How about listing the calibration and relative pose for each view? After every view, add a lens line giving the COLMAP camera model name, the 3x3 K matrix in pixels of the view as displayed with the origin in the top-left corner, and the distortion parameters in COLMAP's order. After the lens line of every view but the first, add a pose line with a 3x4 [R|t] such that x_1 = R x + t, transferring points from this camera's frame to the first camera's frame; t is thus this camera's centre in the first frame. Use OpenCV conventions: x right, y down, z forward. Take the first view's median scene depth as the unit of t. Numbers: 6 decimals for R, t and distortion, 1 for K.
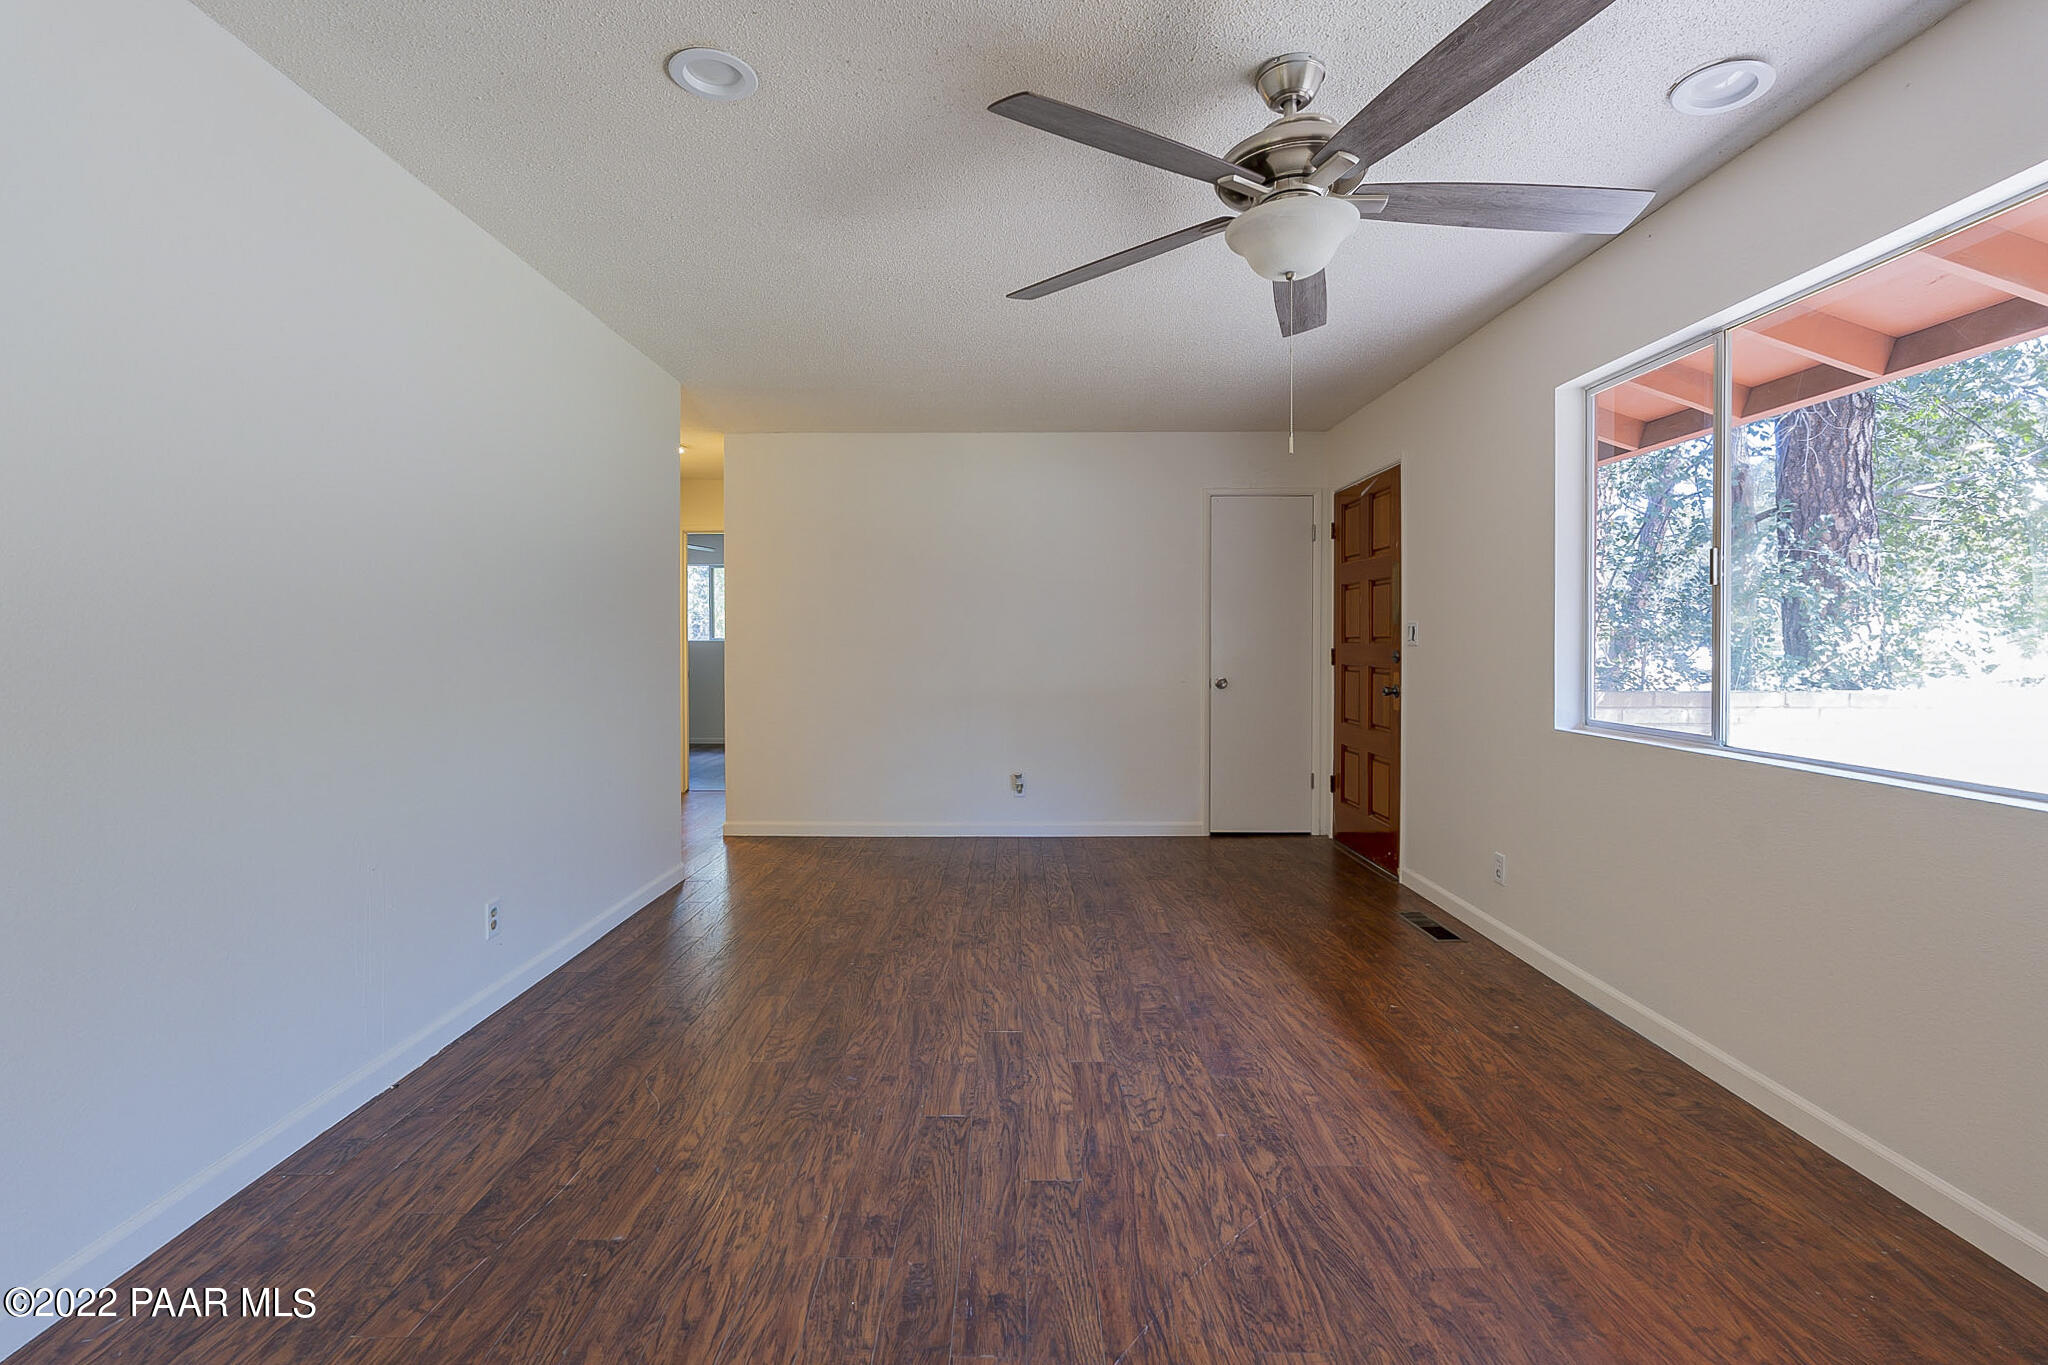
lens RADIAL K [[937.5, 0, 1023.9], [0, 937.5, 667.0], [0, 0, 1]] dist [0.004073, 0.000629]
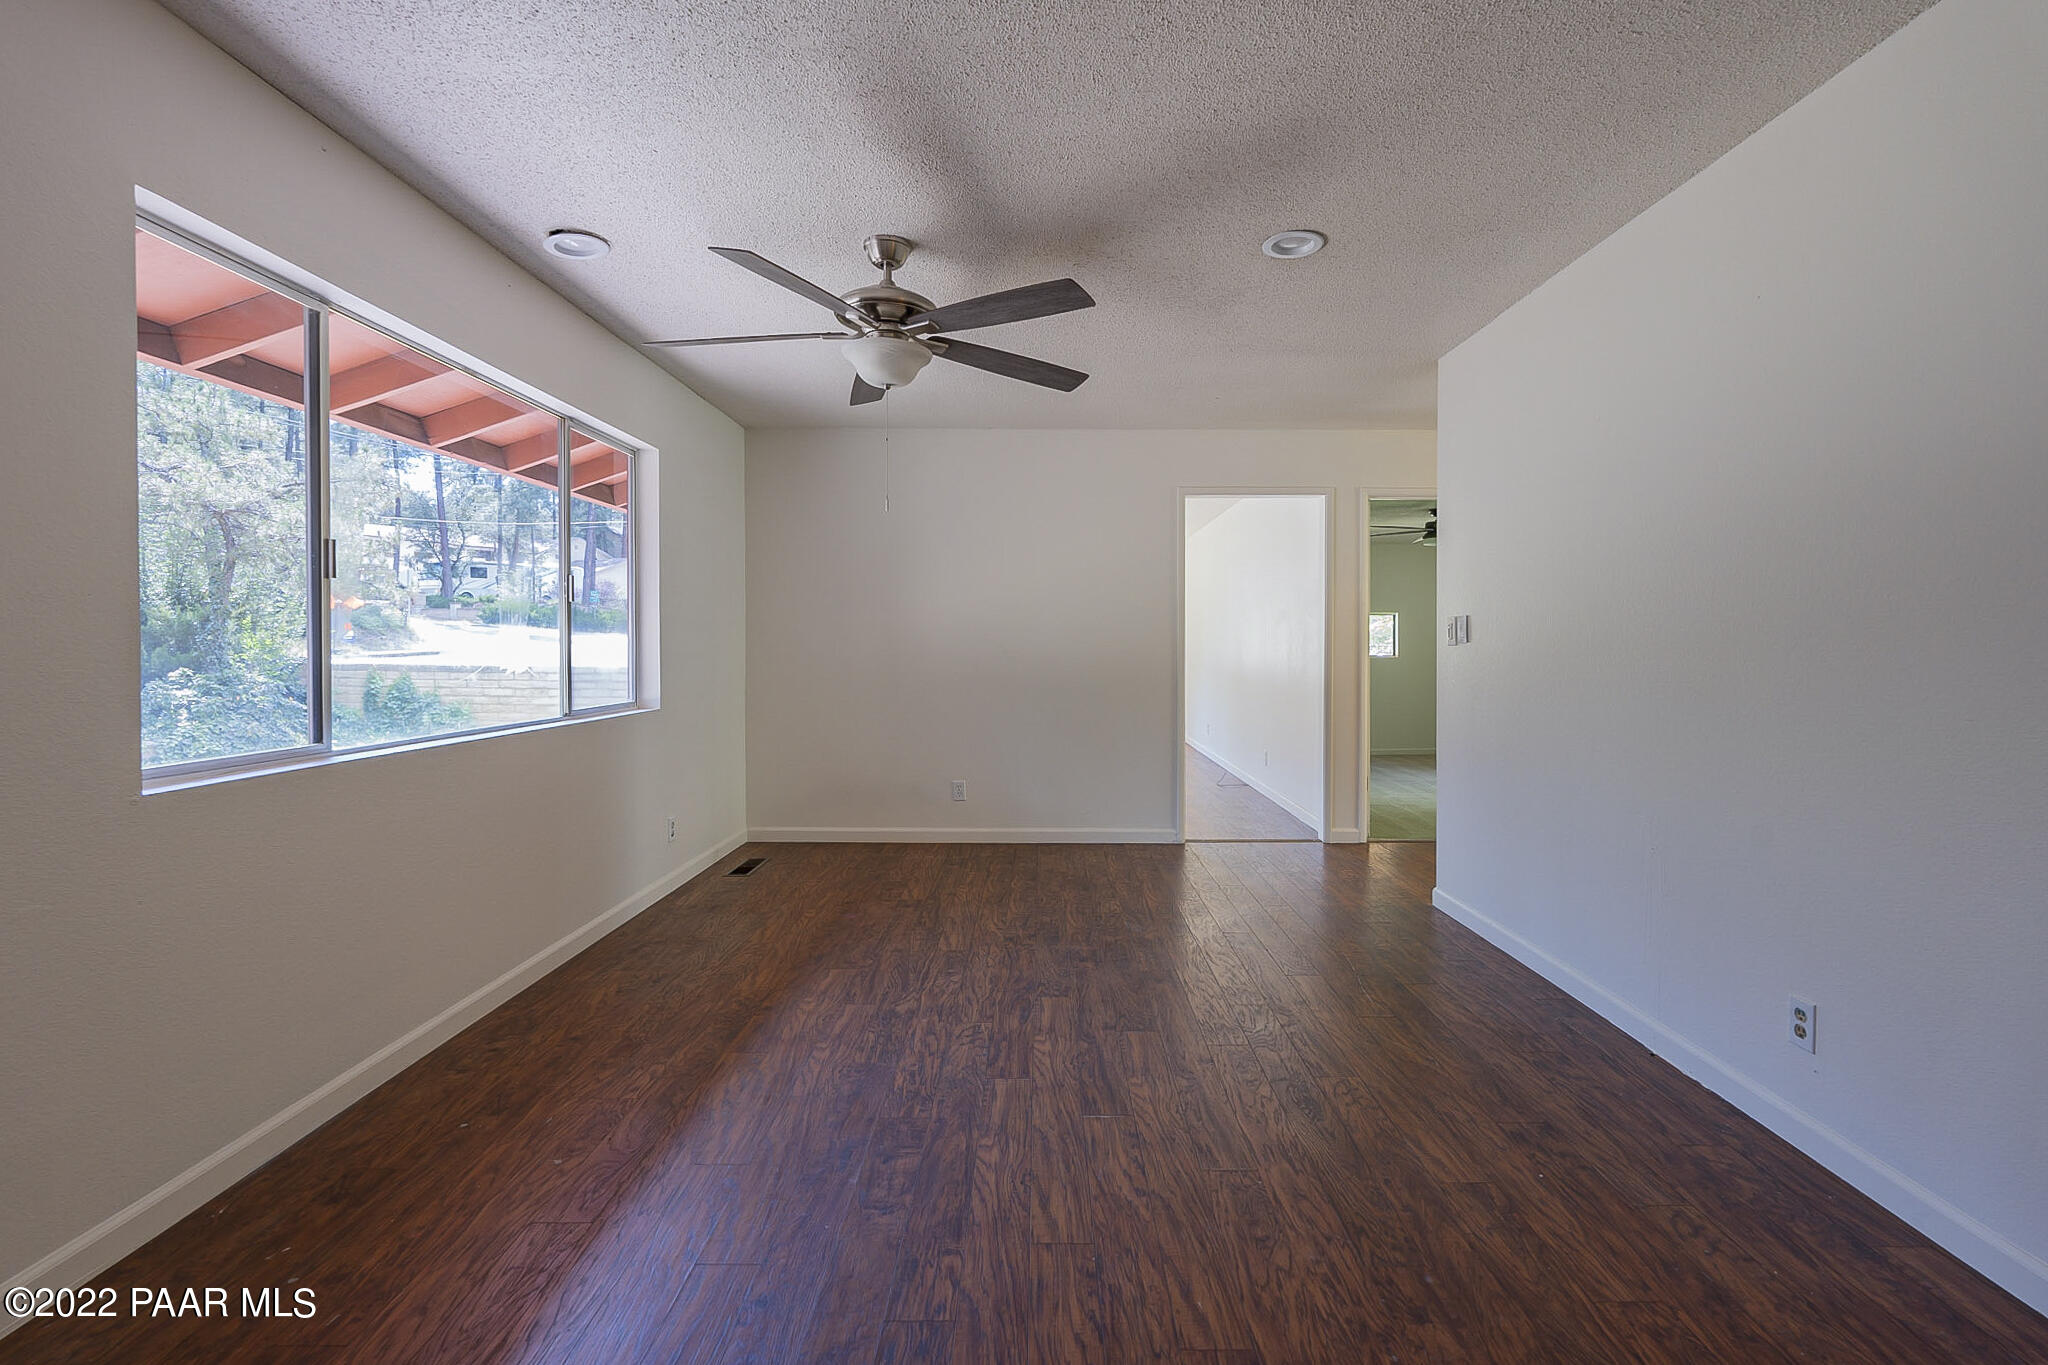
lens RADIAL K [[937.5, 0, 1027.3], [0, 937.5, 673.9], [0, 0, 1]] dist [0.004073, 0.000629]
pose [[-0.999705, -0.006326, 0.023438, 0.034789], [-0.004857, 0.998052, 0.062190, -0.059173], [-0.023785, 0.062058, -0.997789, 2.050225]]
